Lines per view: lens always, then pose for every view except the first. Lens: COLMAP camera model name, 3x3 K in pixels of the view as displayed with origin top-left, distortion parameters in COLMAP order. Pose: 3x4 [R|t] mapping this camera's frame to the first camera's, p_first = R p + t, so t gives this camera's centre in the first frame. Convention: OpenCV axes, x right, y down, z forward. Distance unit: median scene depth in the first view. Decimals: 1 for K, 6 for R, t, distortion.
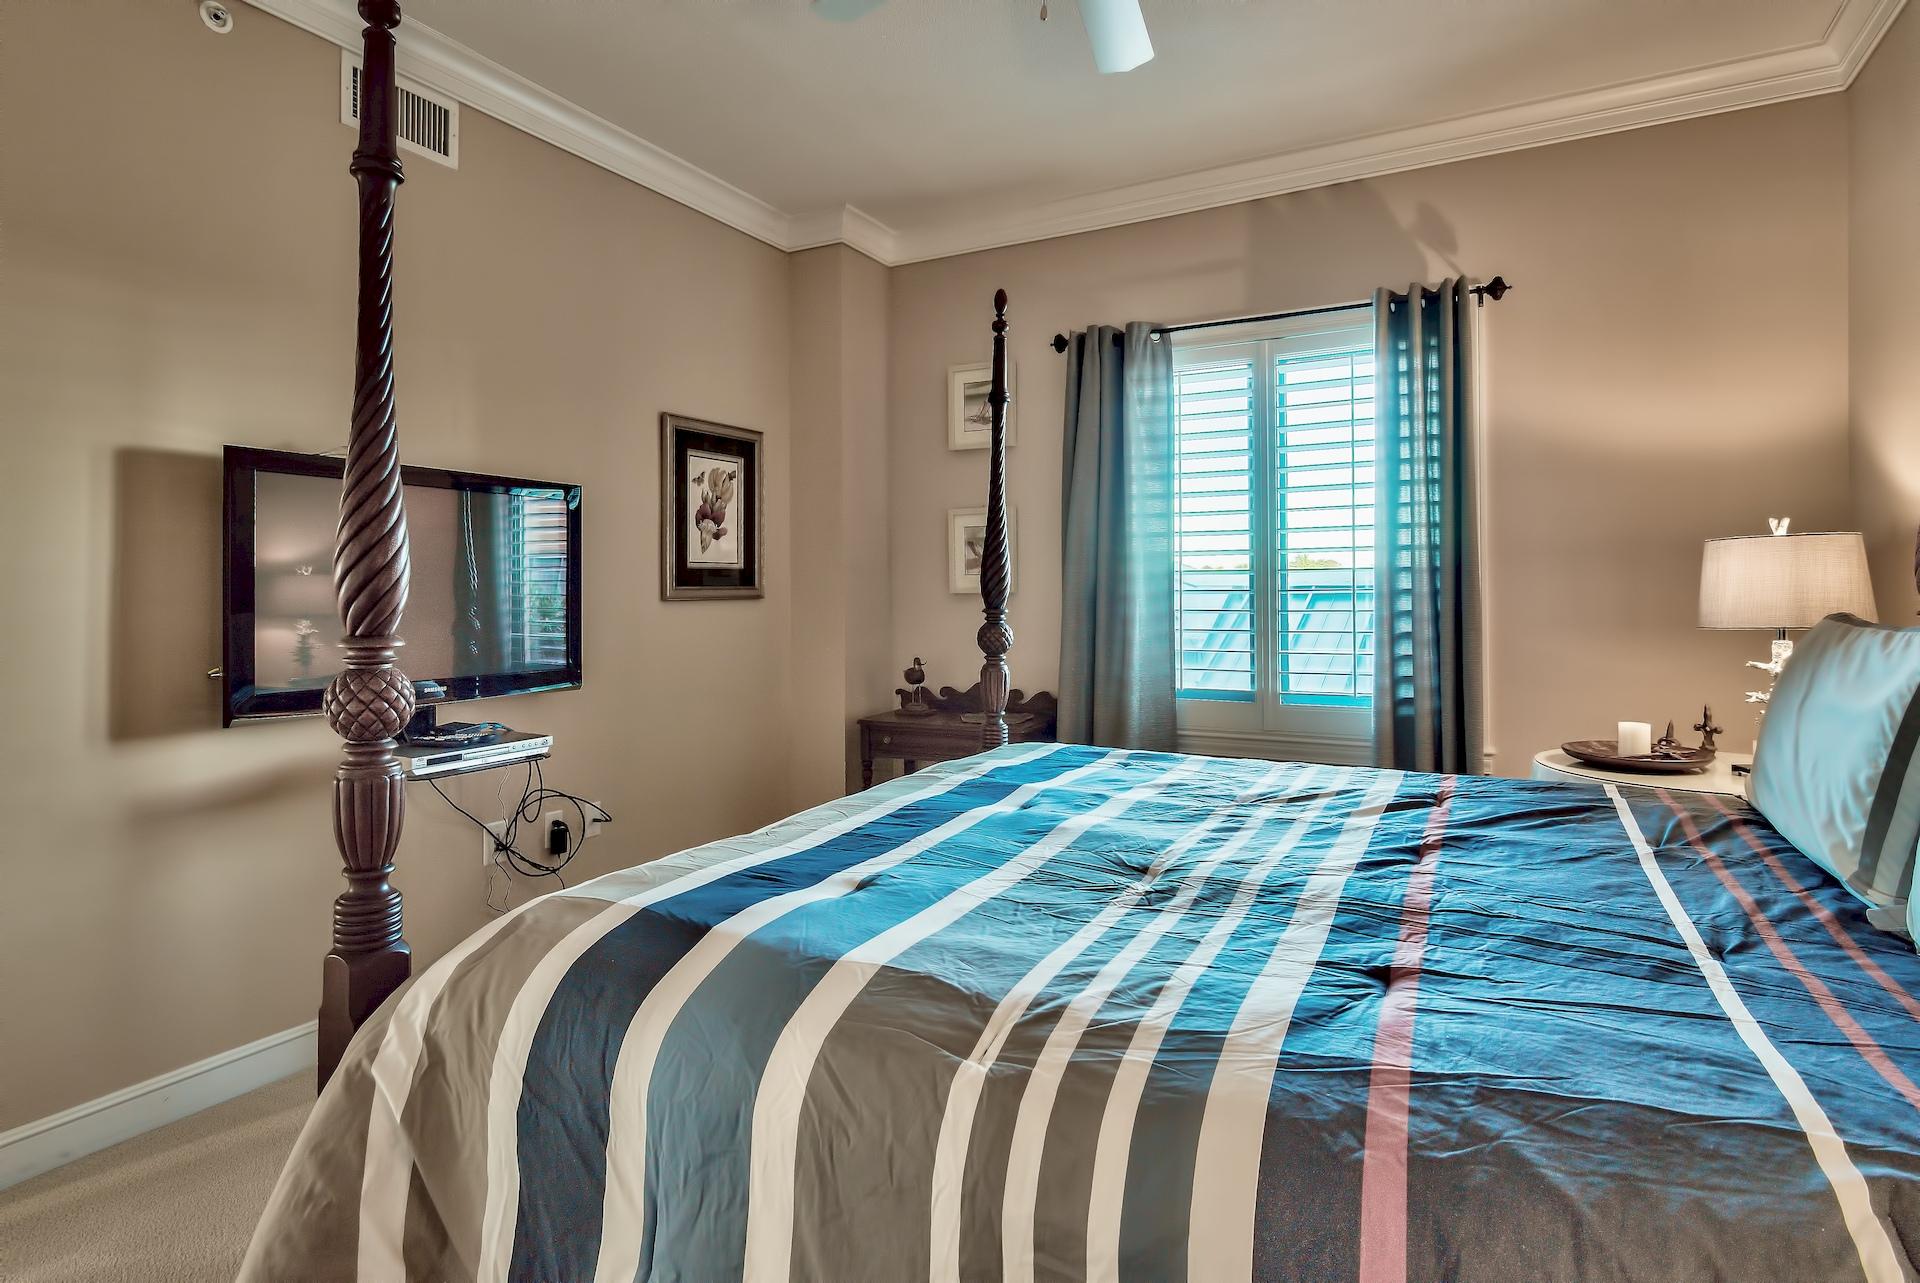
lens RADIAL K [[1030.2, 0, 955.2], [0, 1030.2, 590.3], [0, 0, 1]] dist [0.003448, 0.000397]
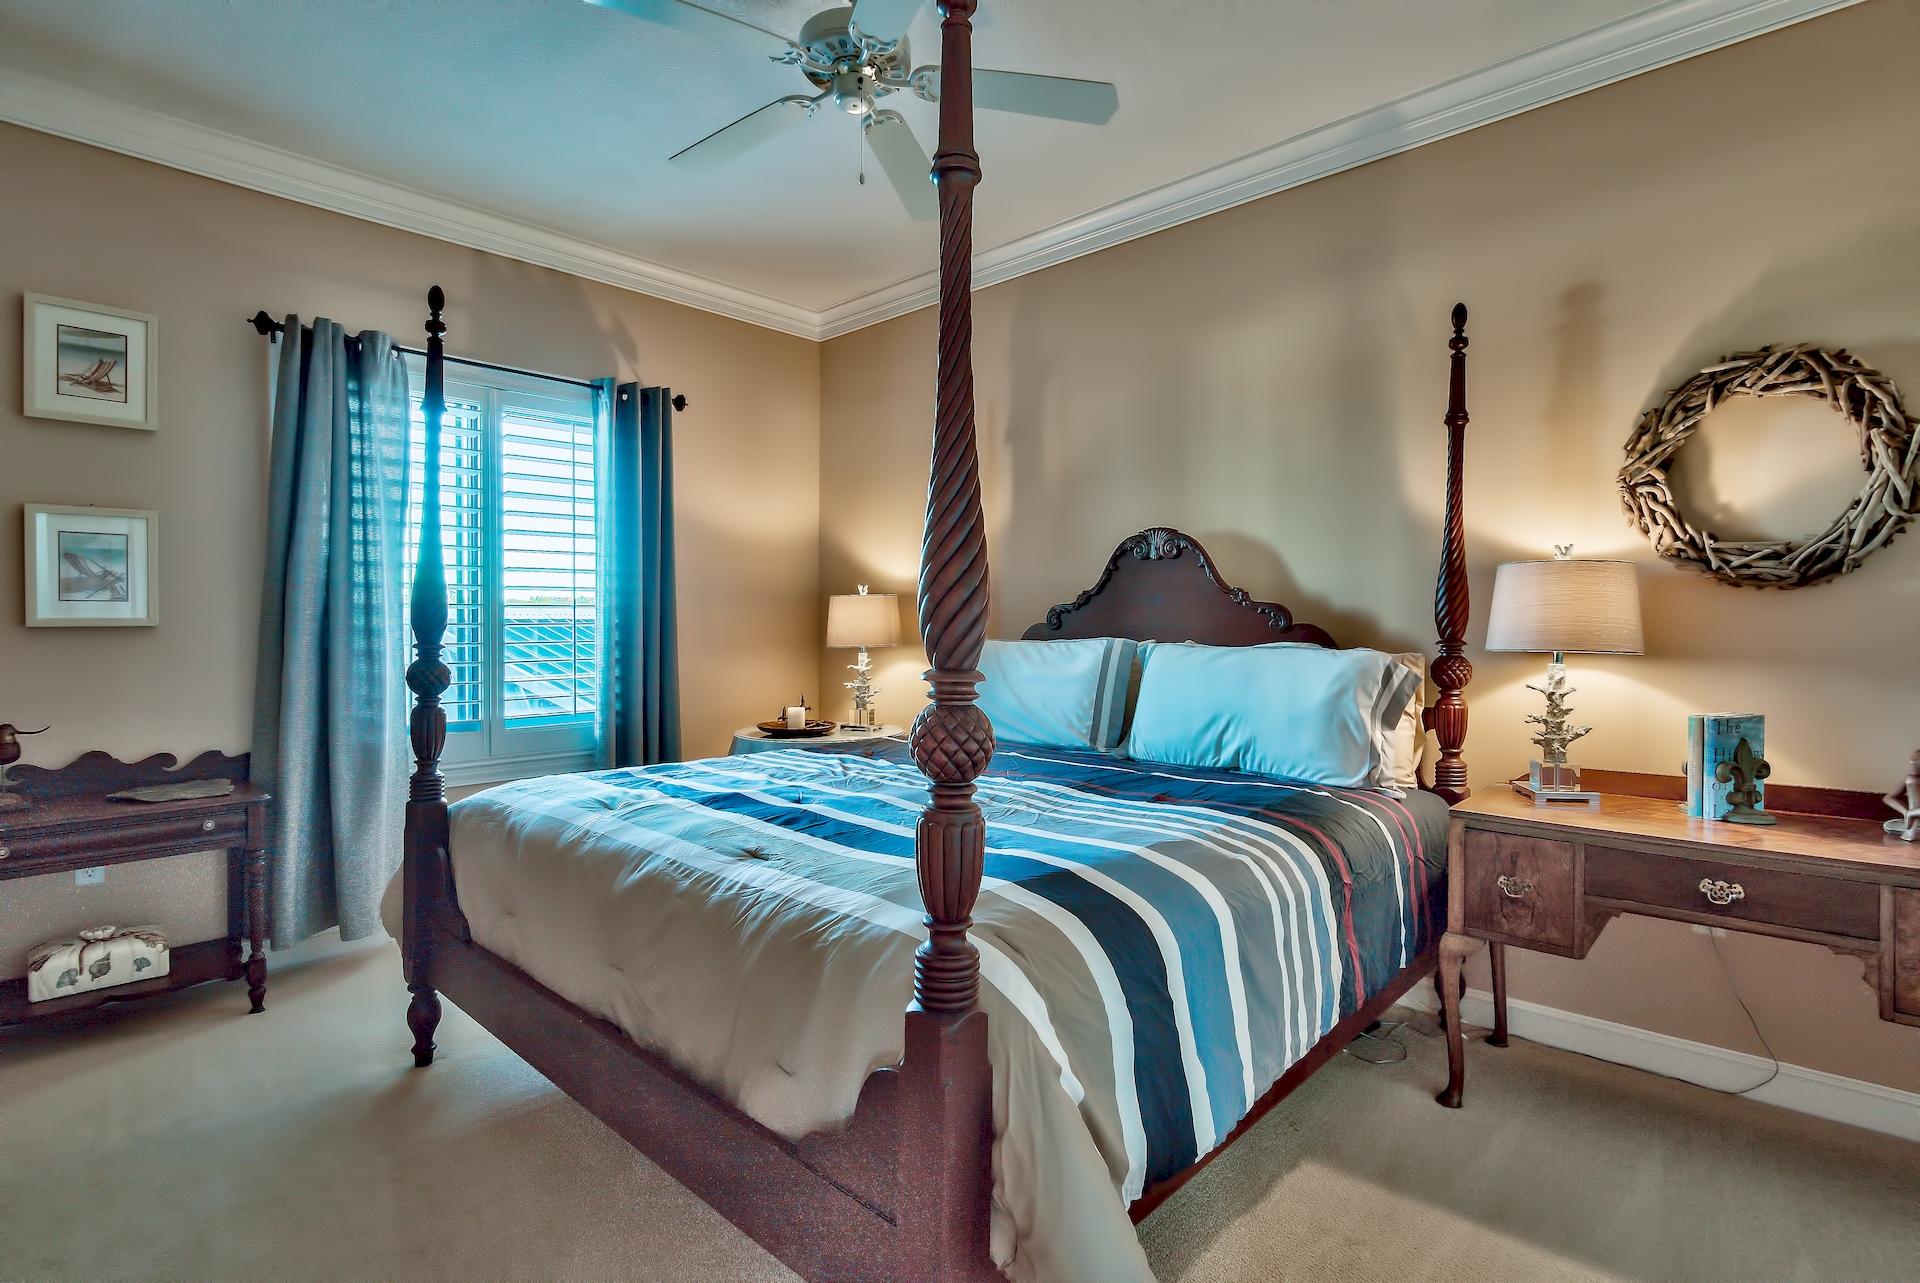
lens RADIAL K [[943.1, 0, 968.1], [0, 943.1, 631.1], [0, 0, 1]] dist [-0.002218, -0.000737]
pose [[0.251533, -0.004235, 0.967840, -0.552255], [-0.002701, 0.999983, 0.005078, 0.001272], [-0.967845, -0.003891, 0.251517, 0.299763]]
